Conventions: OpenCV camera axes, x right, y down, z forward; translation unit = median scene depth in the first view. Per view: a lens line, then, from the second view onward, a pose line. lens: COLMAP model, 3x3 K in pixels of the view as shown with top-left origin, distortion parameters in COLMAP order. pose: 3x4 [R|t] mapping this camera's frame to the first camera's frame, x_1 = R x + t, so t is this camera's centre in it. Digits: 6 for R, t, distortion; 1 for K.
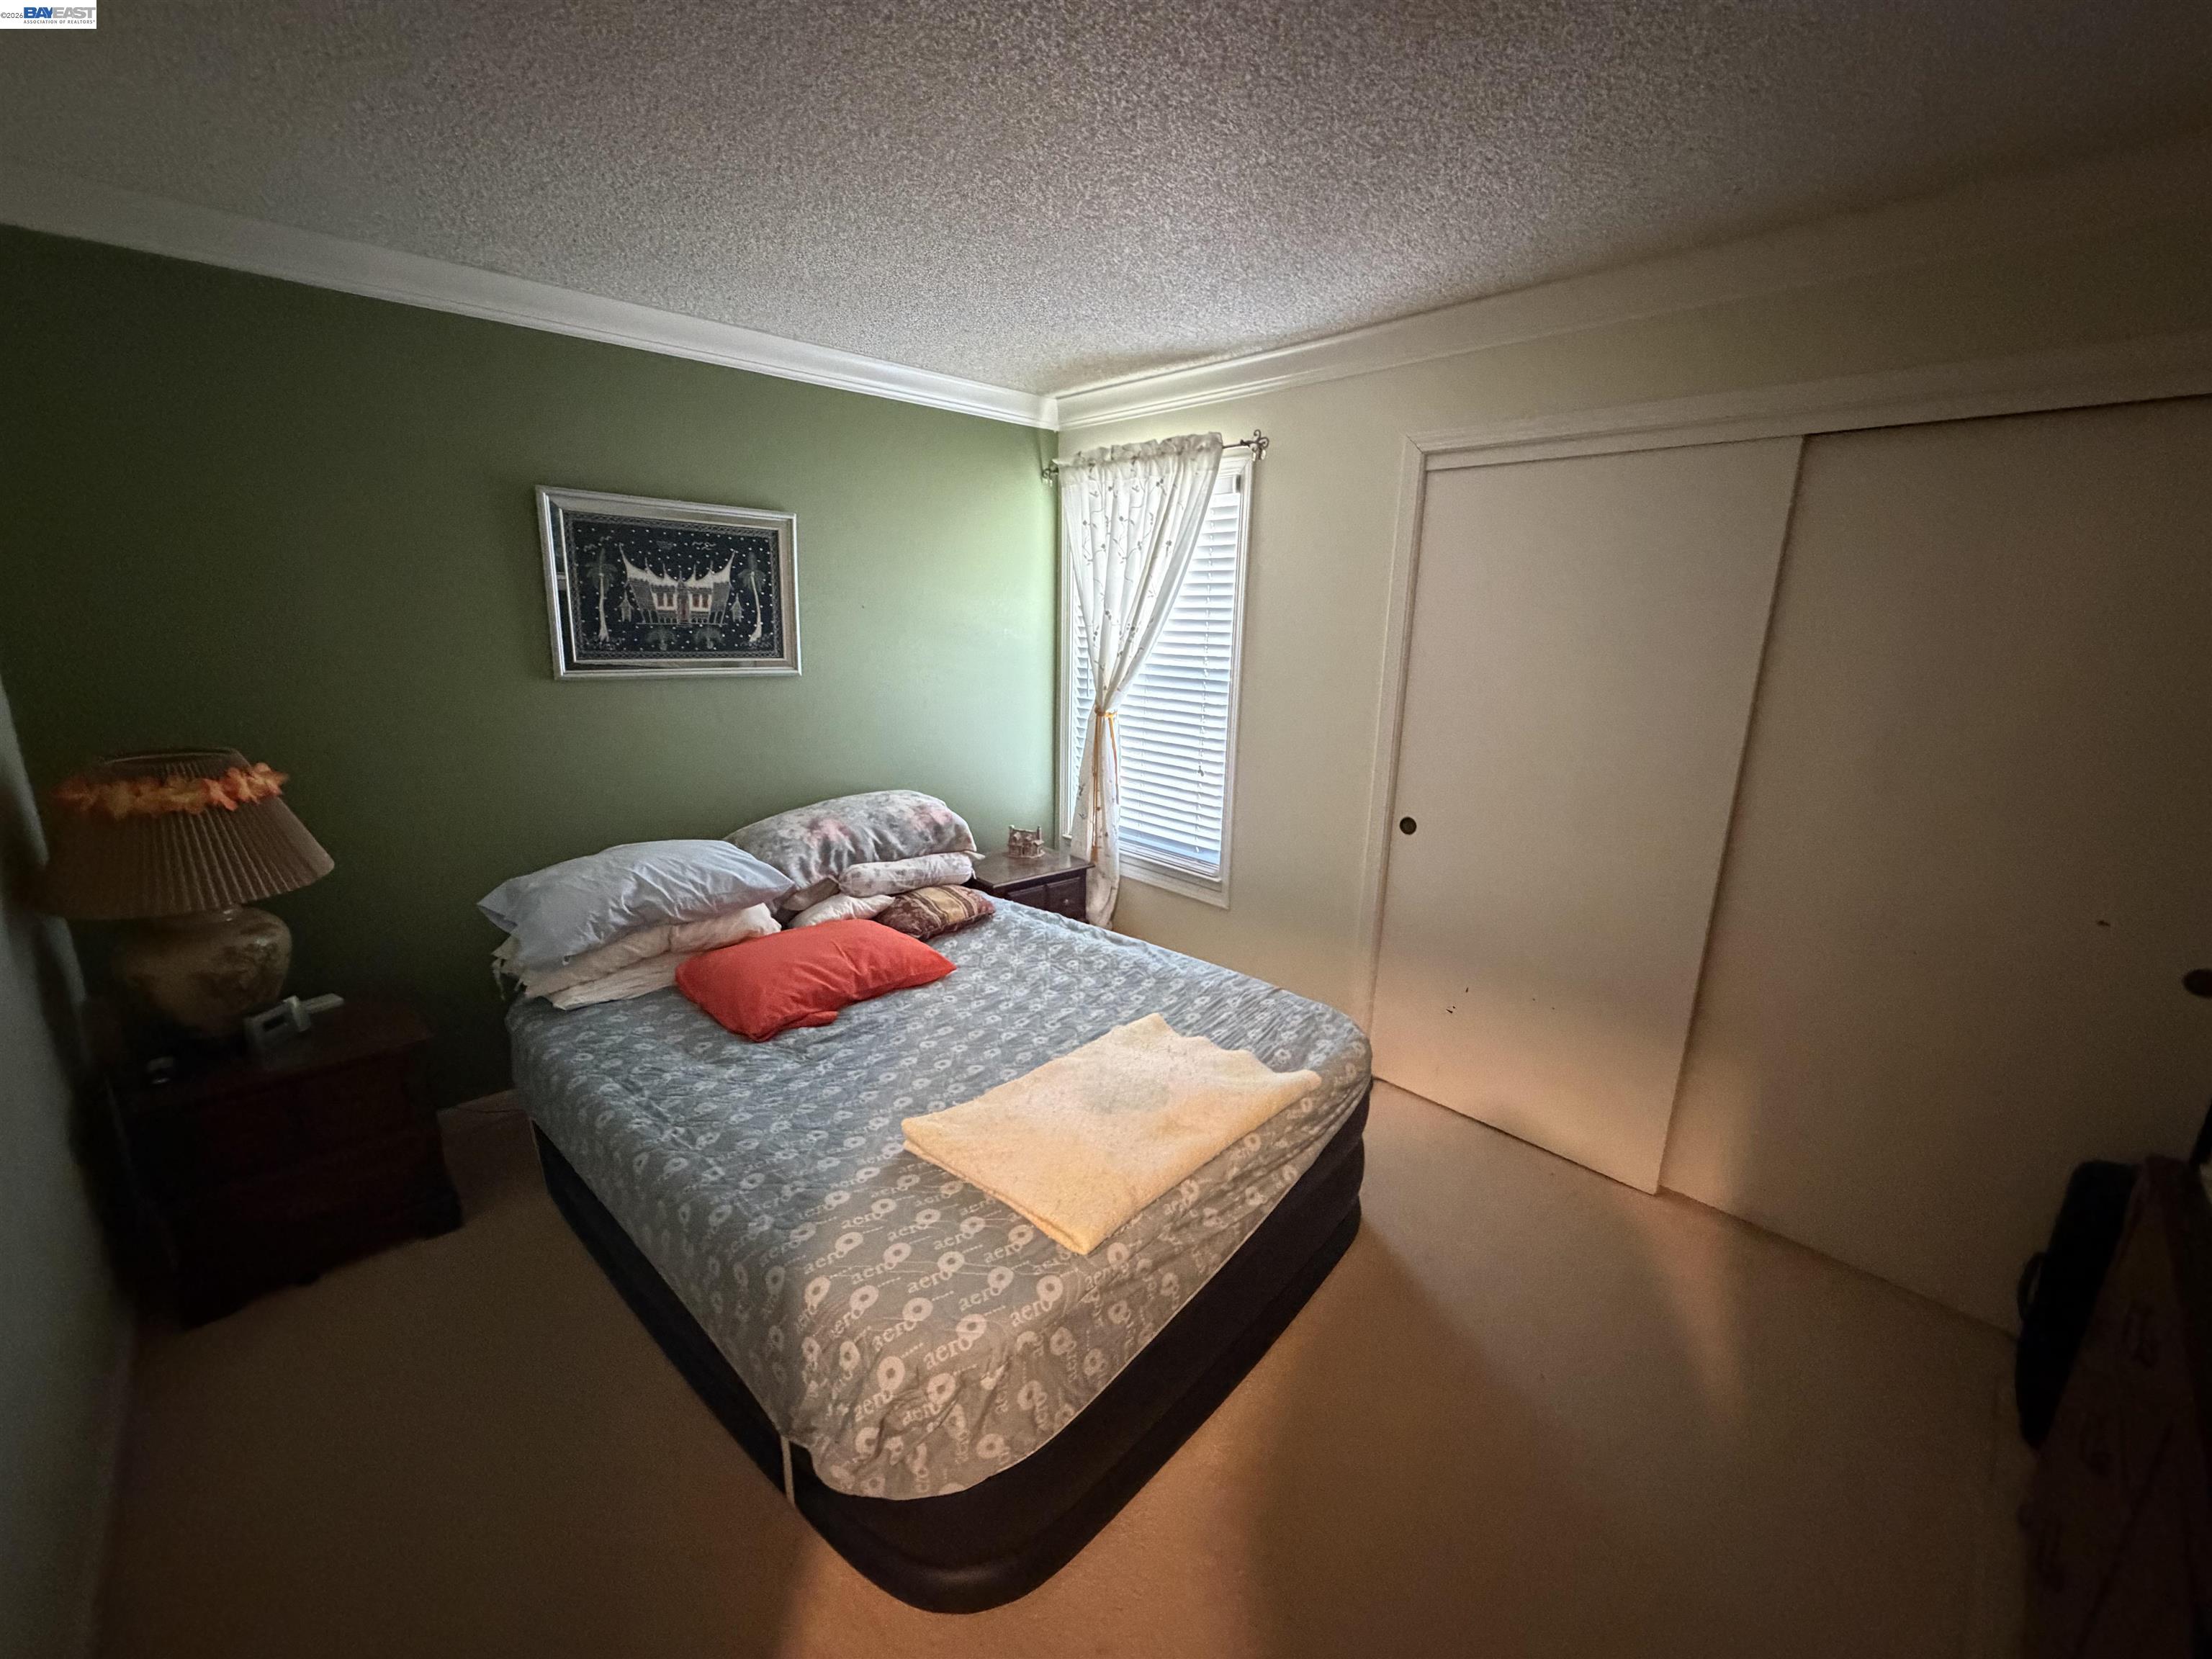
lens RADIAL K [[882.8, 0, 1108.9], [0, 882.8, 832.8], [0, 0, 1]] dist [0.001058, -0.000133]
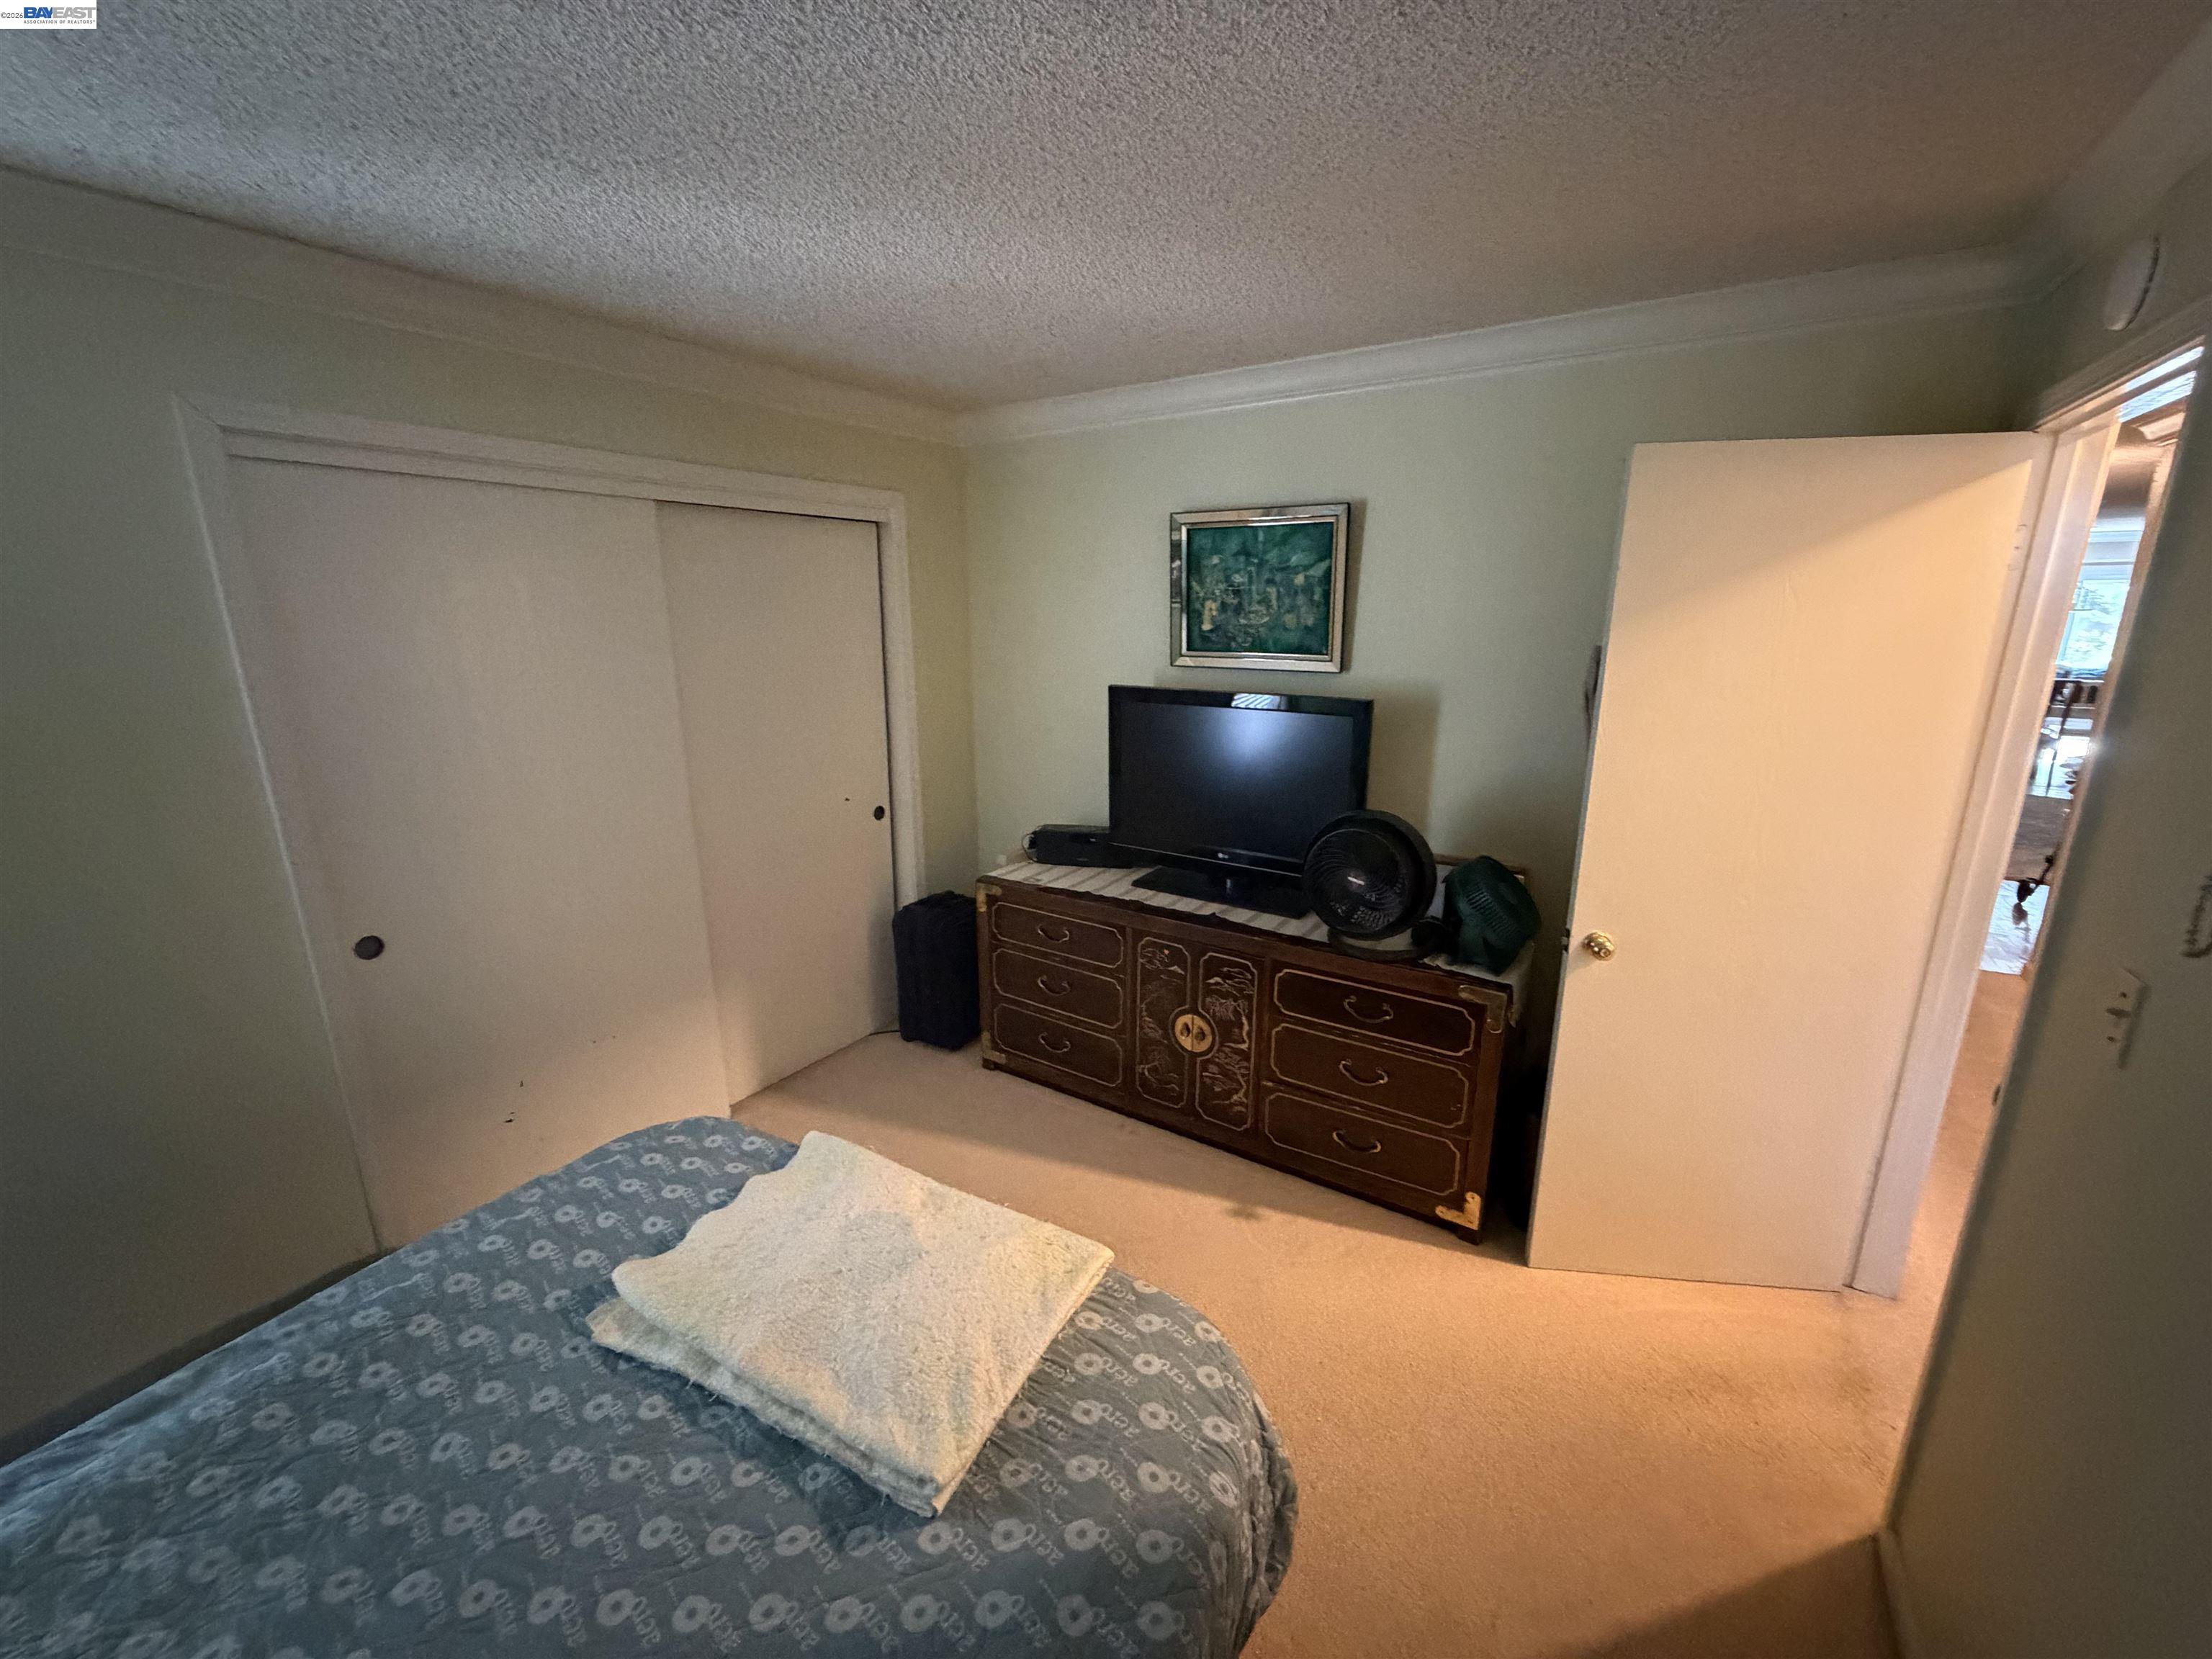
lens RADIAL K [[882.8, 0, 1108.9], [0, 882.8, 832.8], [0, 0, 1]] dist [0.001058, -0.000133]
pose [[-0.226953, -0.256289, 0.939579, -0.518800], [0.239681, 0.920383, 0.308948, -0.198294], [-0.943952, 0.295316, -0.147456, 0.571484]]
